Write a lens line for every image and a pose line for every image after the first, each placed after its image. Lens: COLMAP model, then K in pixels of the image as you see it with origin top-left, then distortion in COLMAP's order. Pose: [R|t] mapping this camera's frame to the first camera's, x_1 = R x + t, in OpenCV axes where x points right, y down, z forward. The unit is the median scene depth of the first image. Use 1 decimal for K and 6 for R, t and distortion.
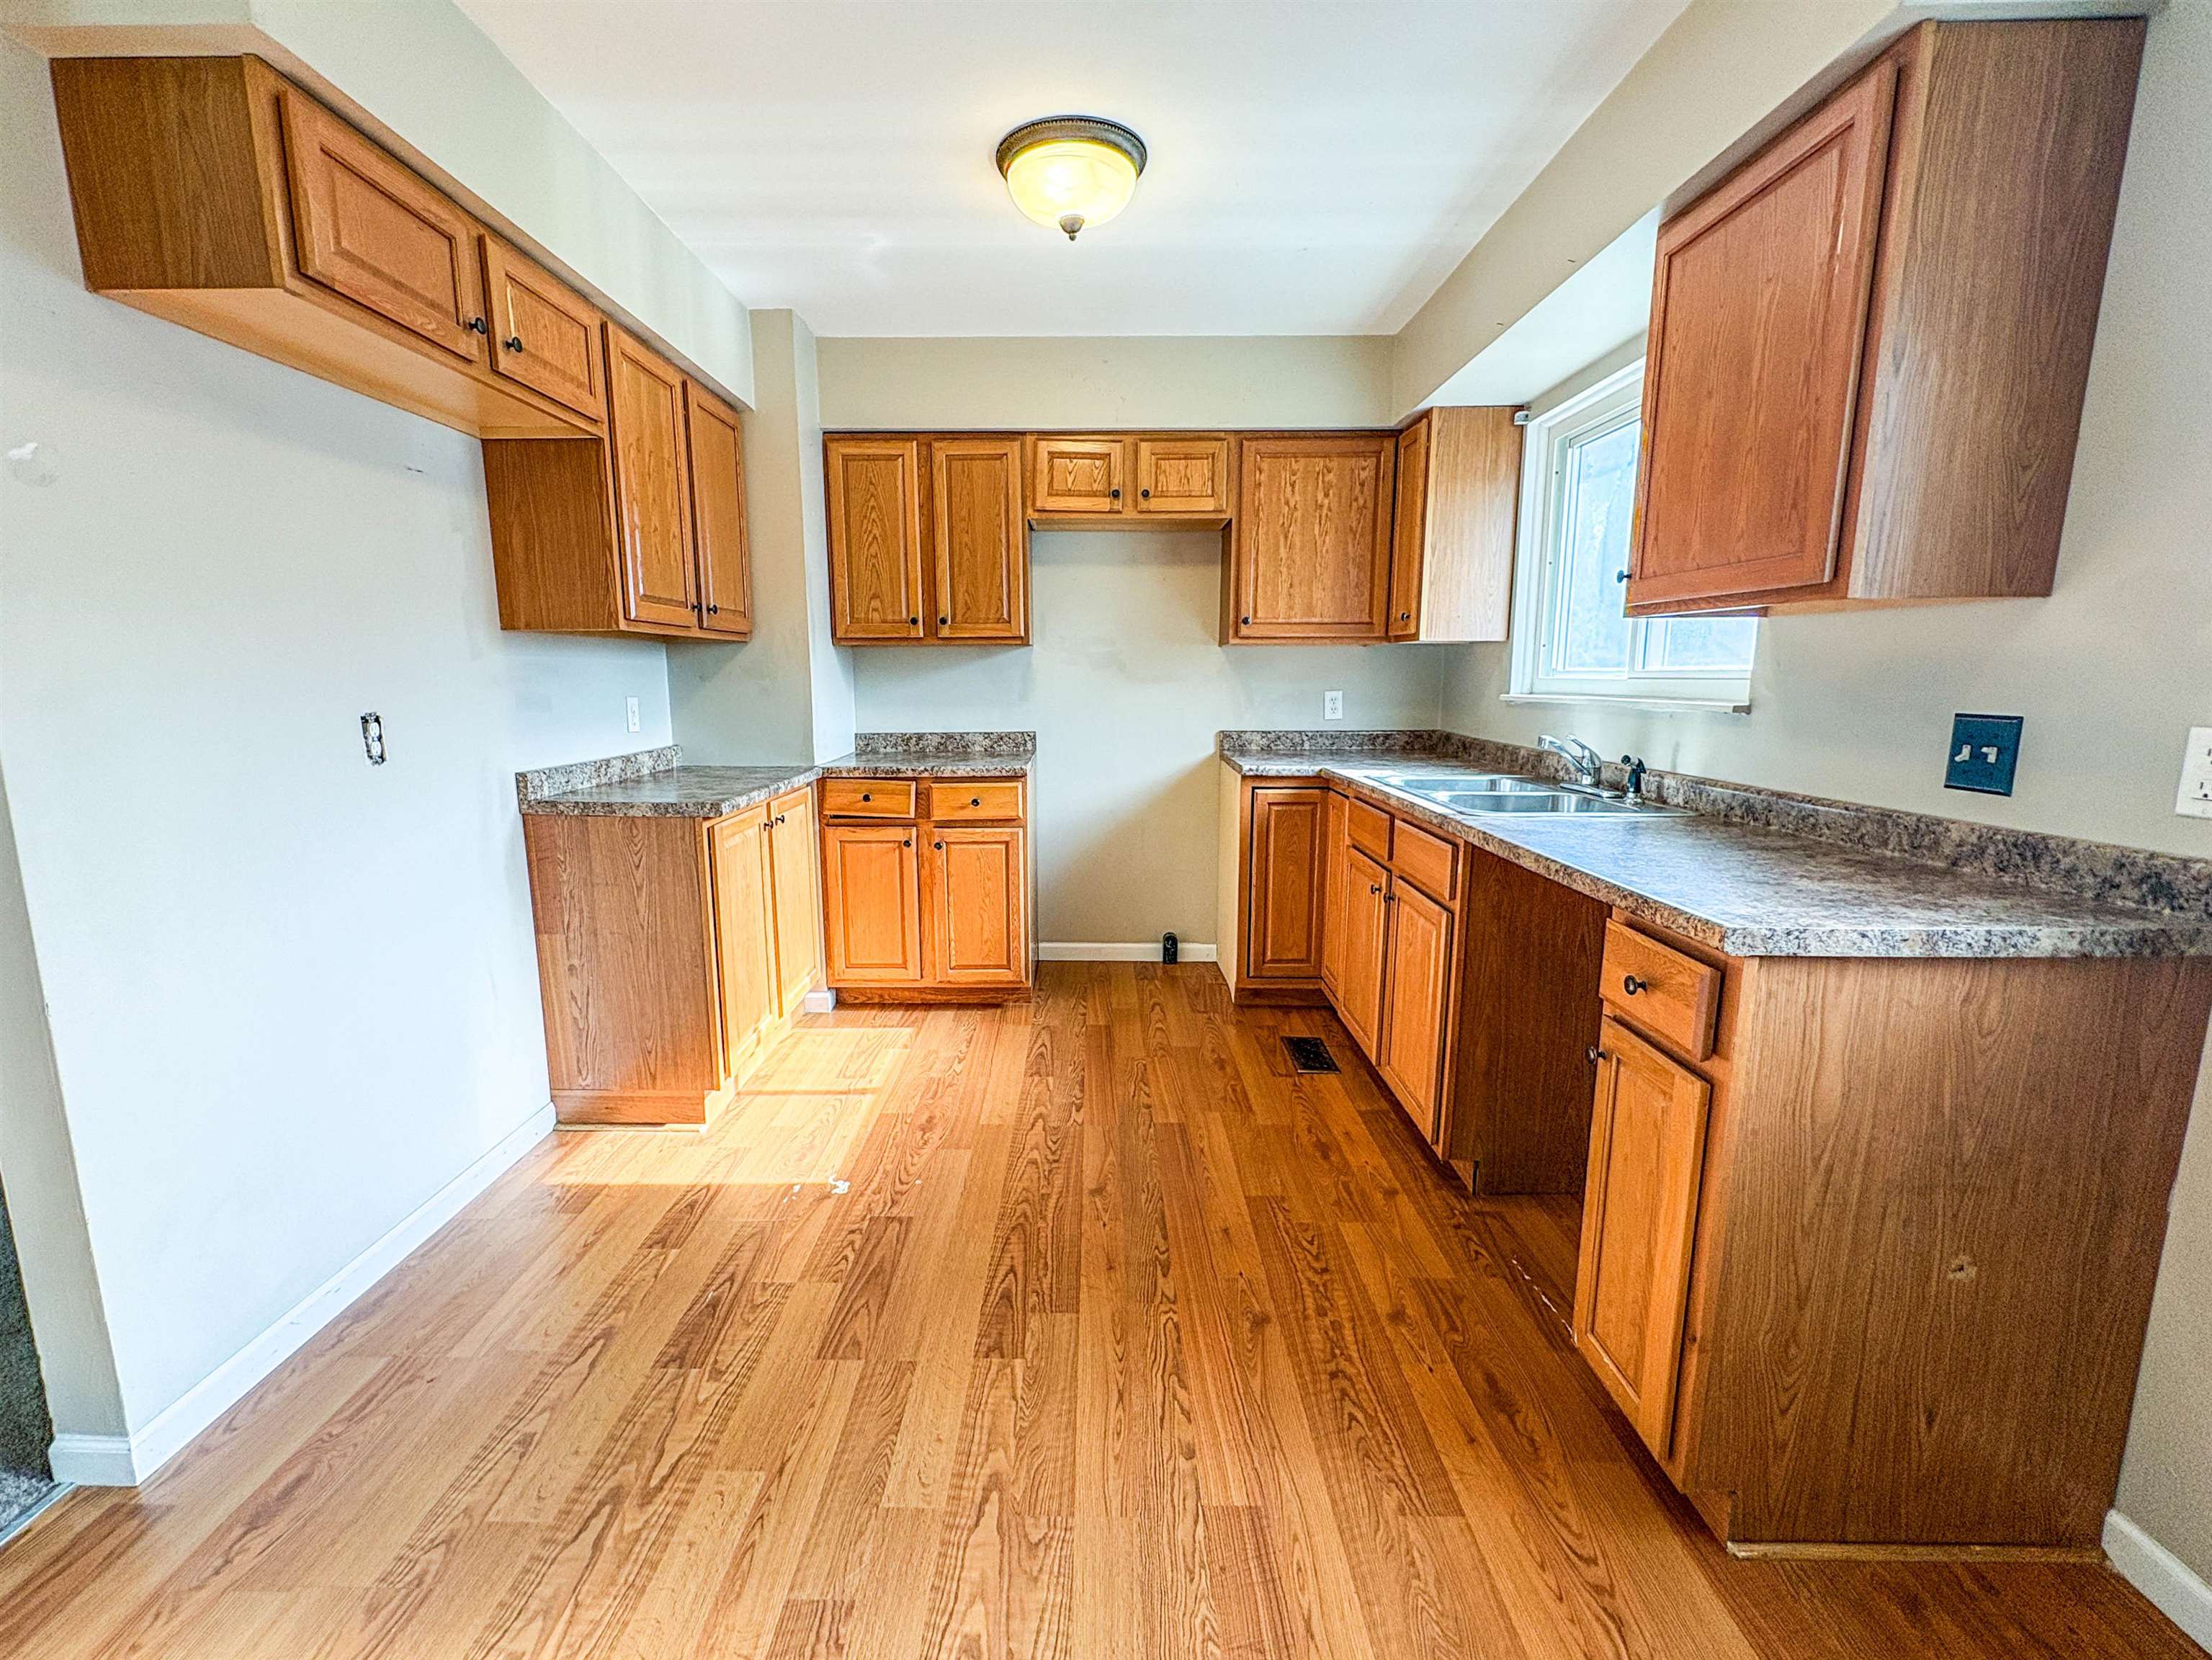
lens RADIAL K [[934.6, 0, 1076.4], [0, 934.6, 824.4], [0, 0, 1]] dist [-0.001030, -0.000216]
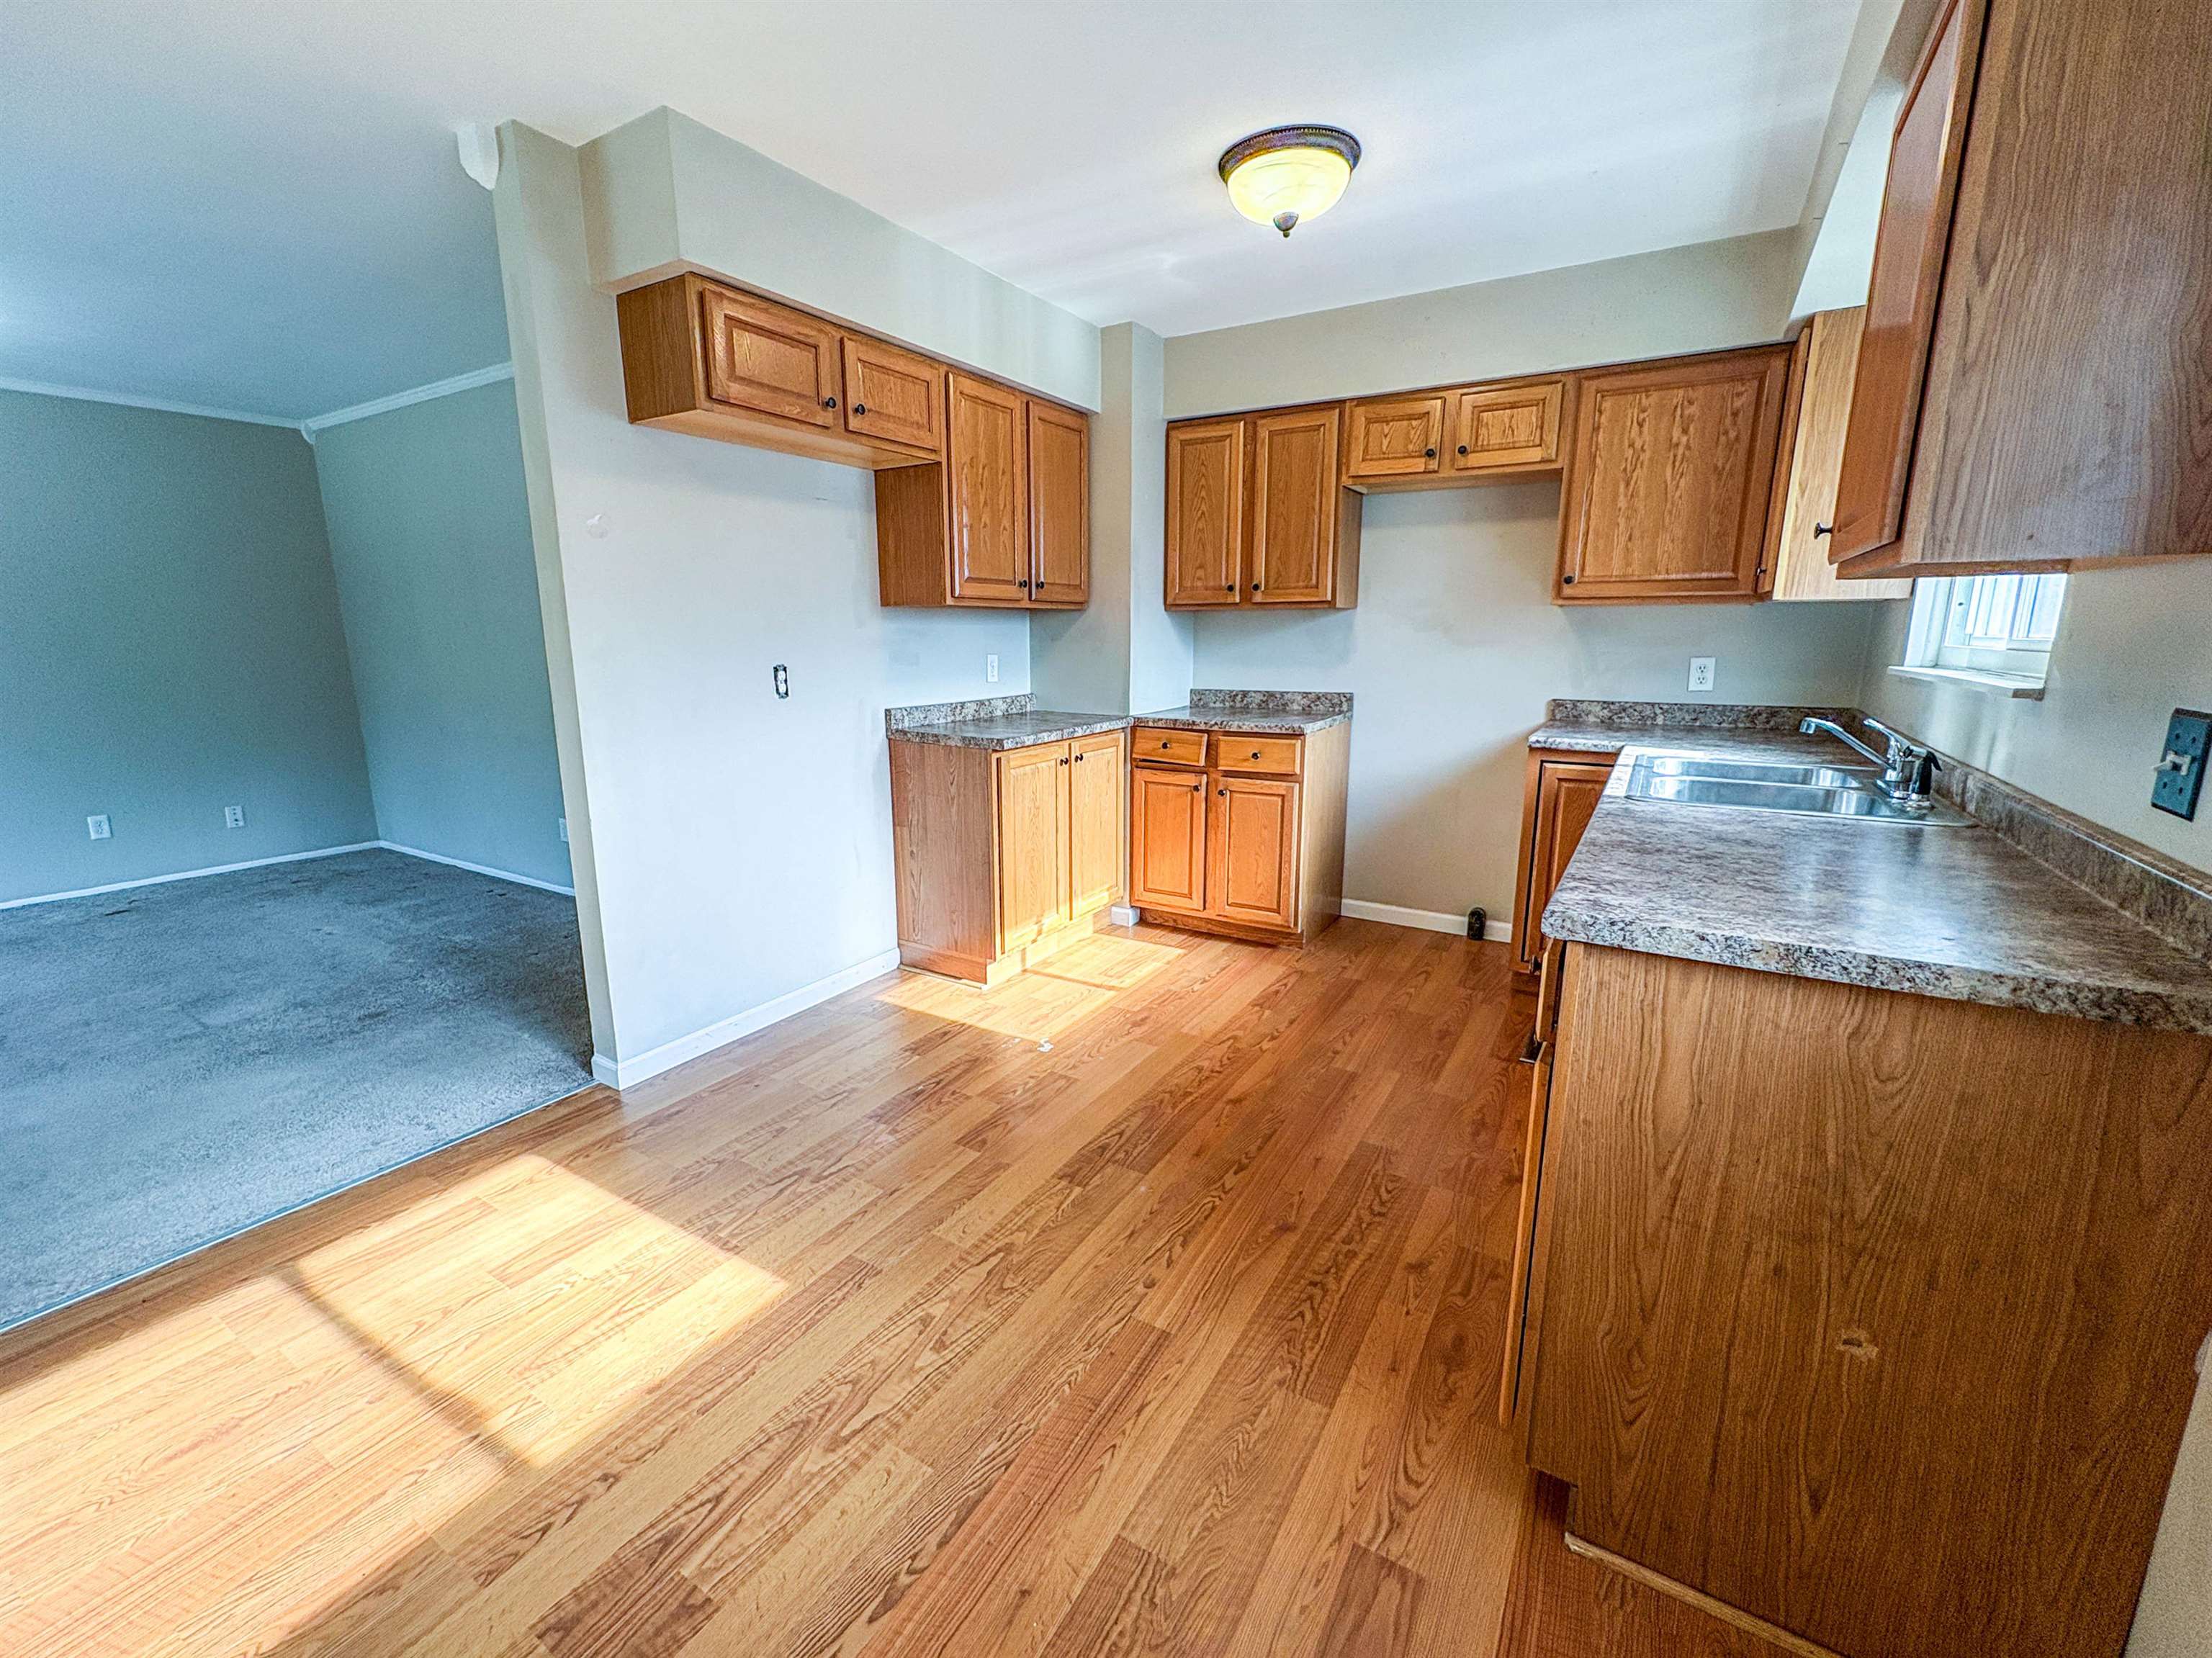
lens RADIAL K [[934.4, 0, 1076.4], [0, 934.4, 823.4], [0, 0, 1]] dist [-0.001030, -0.000216]
pose [[0.855313, 0.105393, -0.507278, 0.353787], [-0.082005, 0.994288, 0.068307, -0.003594], [0.511580, -0.016824, 0.859071, -0.056358]]
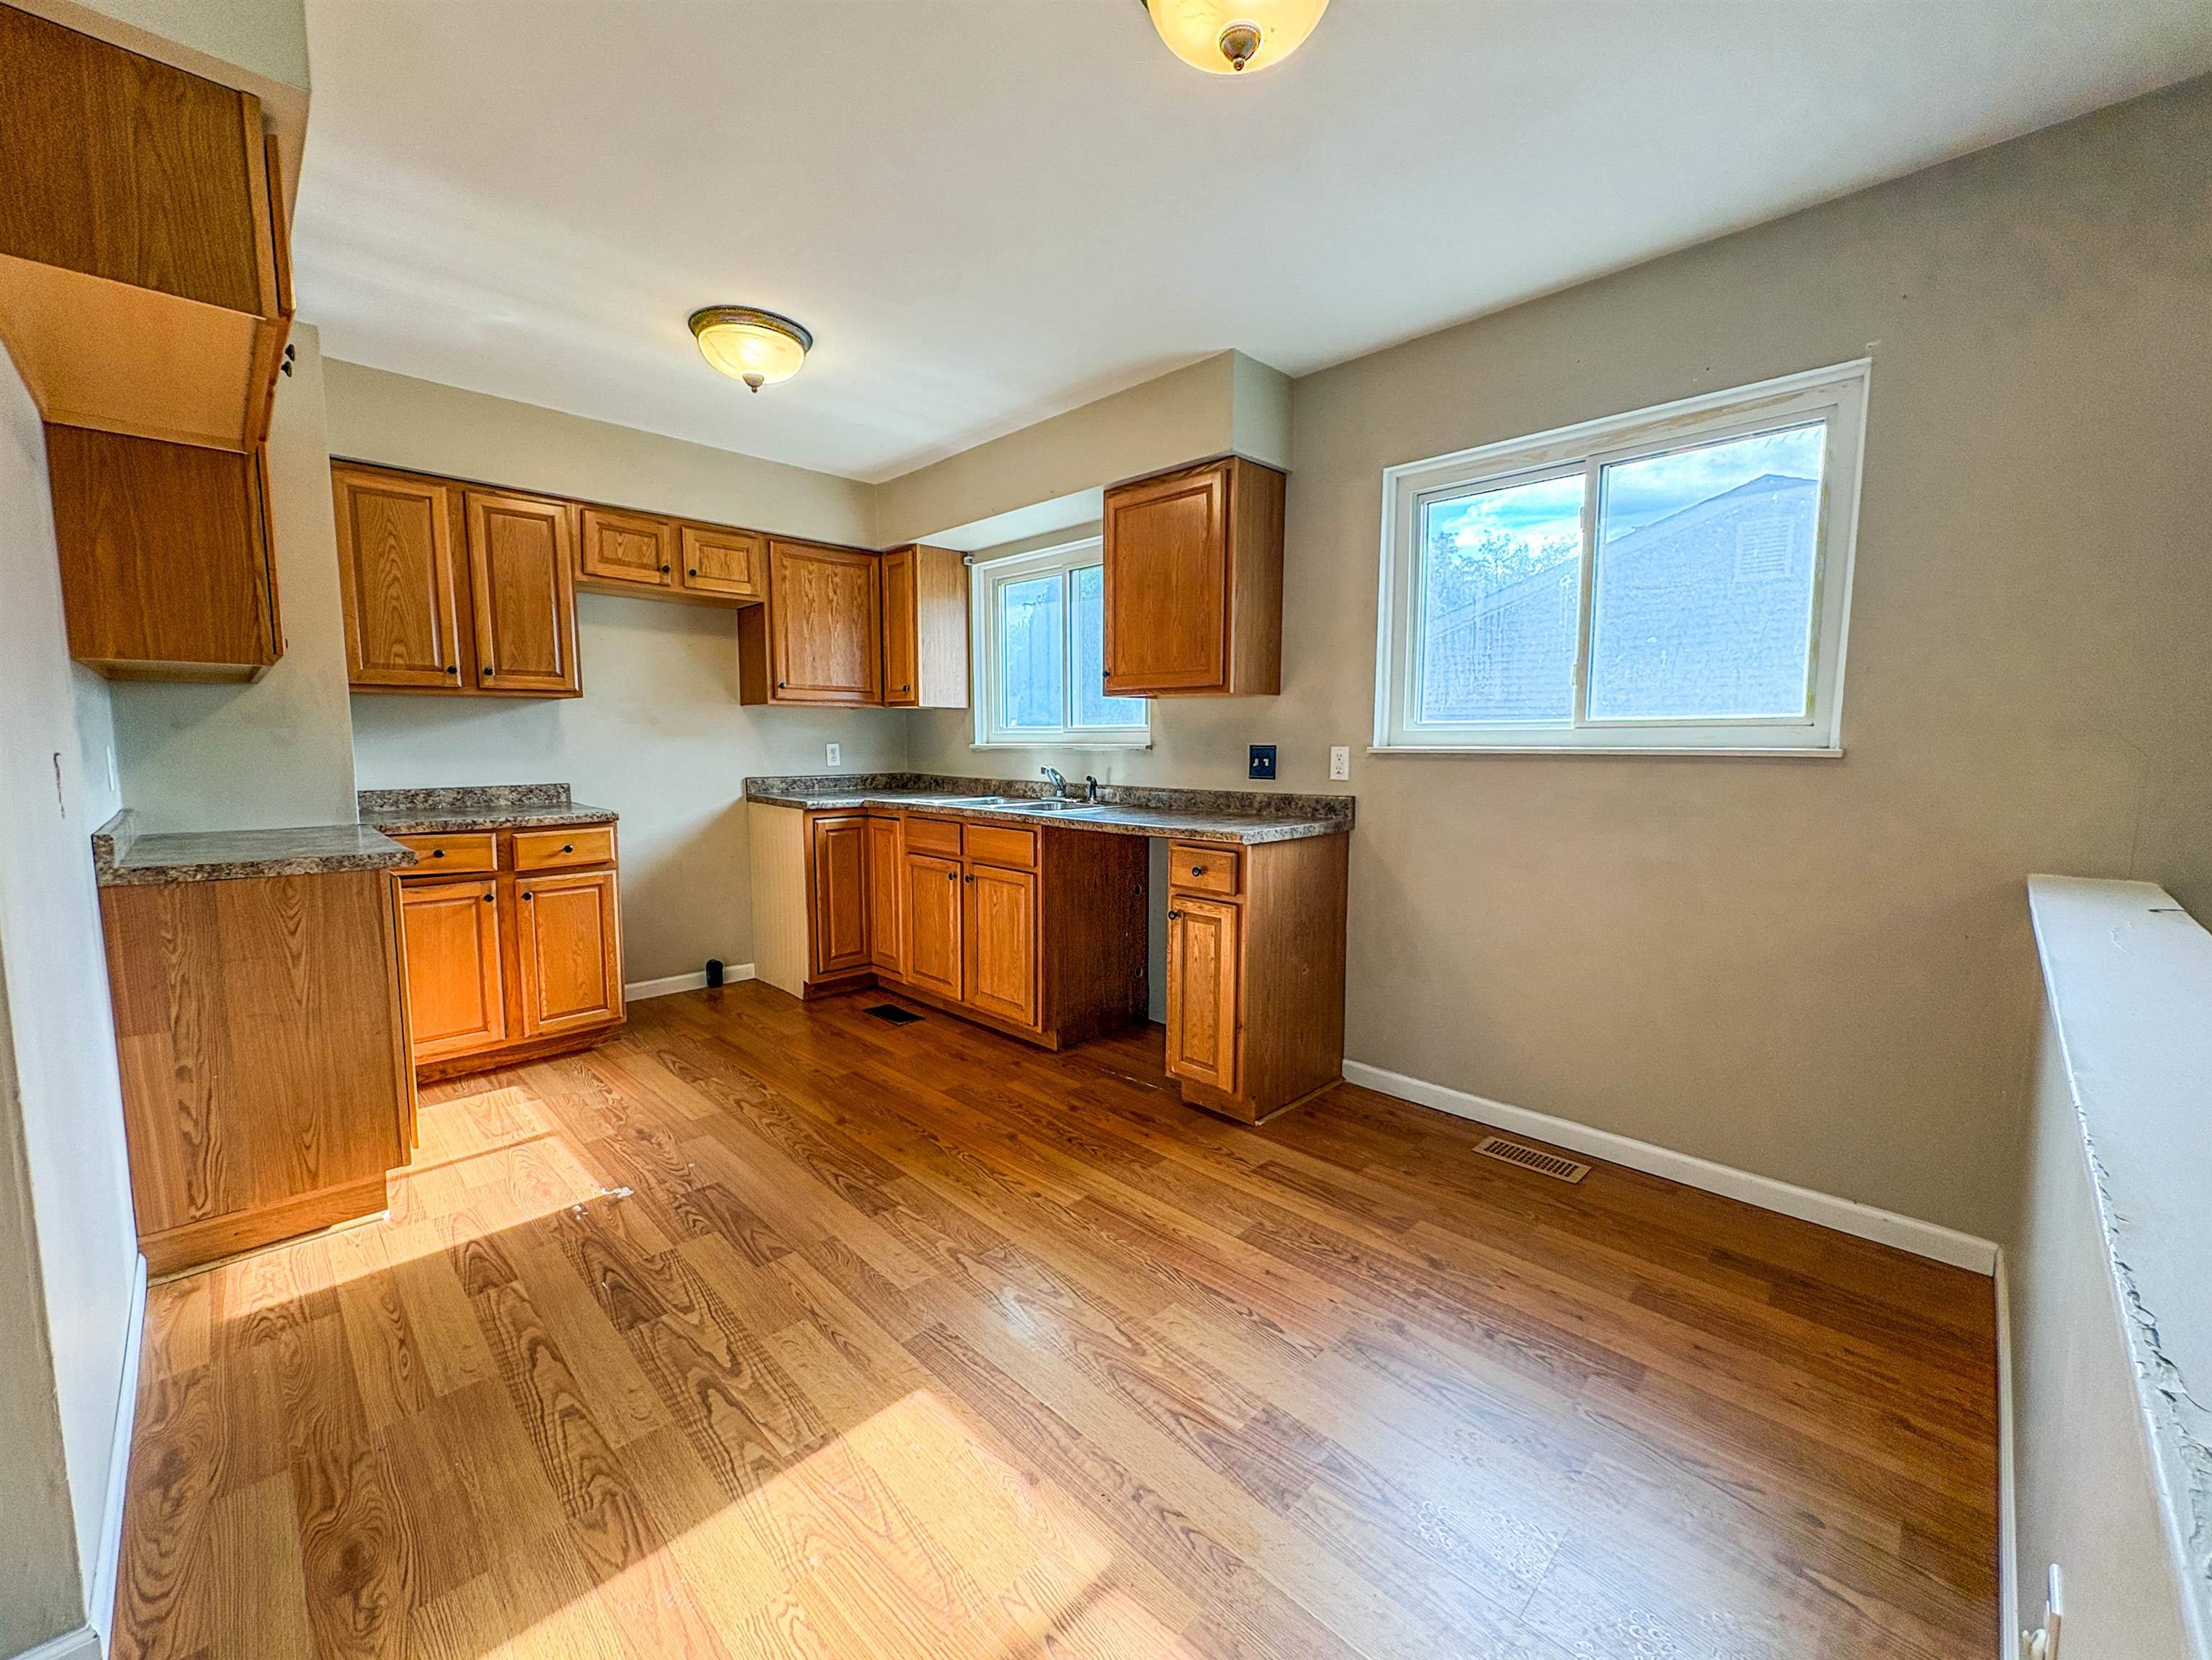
lens RADIAL K [[891.8, 0, 1102.6], [0, 891.8, 825.5], [0, 0, 1]] dist [-0.000175, 0.000028]
pose [[0.694153, -0.065487, 0.716842, -0.517529], [0.111259, 0.993647, -0.016964, 0.042298], [-0.711177, 0.091531, 0.697029, -0.134119]]
